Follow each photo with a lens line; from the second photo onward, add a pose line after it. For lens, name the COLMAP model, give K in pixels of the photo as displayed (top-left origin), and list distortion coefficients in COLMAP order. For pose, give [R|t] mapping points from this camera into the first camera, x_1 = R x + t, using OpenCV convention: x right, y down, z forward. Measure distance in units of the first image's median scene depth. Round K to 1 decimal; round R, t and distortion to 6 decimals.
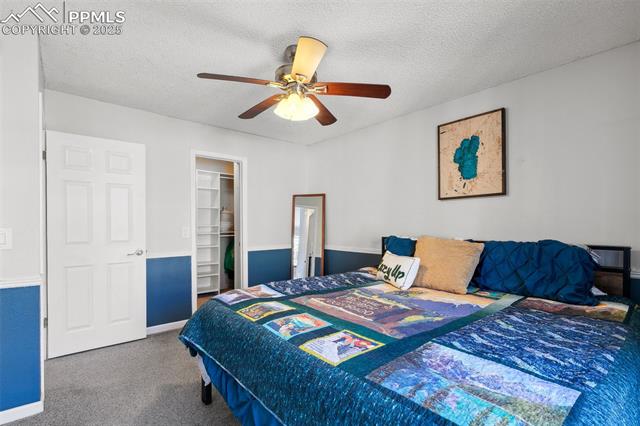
lens RADIAL K [[298.5, 0, 320.7], [0, 298.5, 228.5], [0, 0, 1]] dist [0.001509, 0.000115]
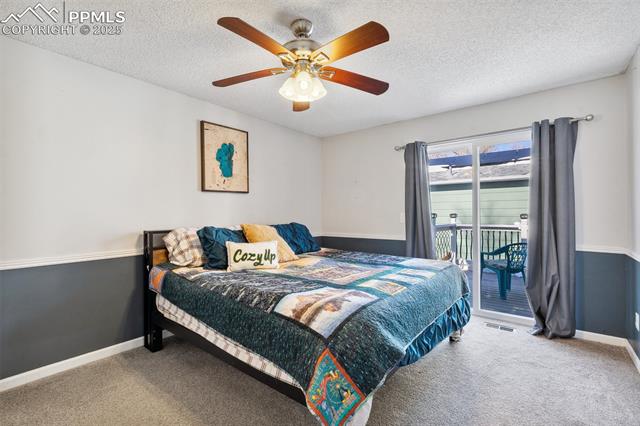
lens RADIAL K [[290.3, 0, 318.8], [0, 290.3, 214.6], [0, 0, 1]] dist [0.001815, -0.000033]
pose [[-0.167766, -0.005872, 0.985809, -0.736708], [0.025426, 0.999624, 0.010281, -0.015194], [-0.985499, 0.026790, -0.167553, 0.832176]]
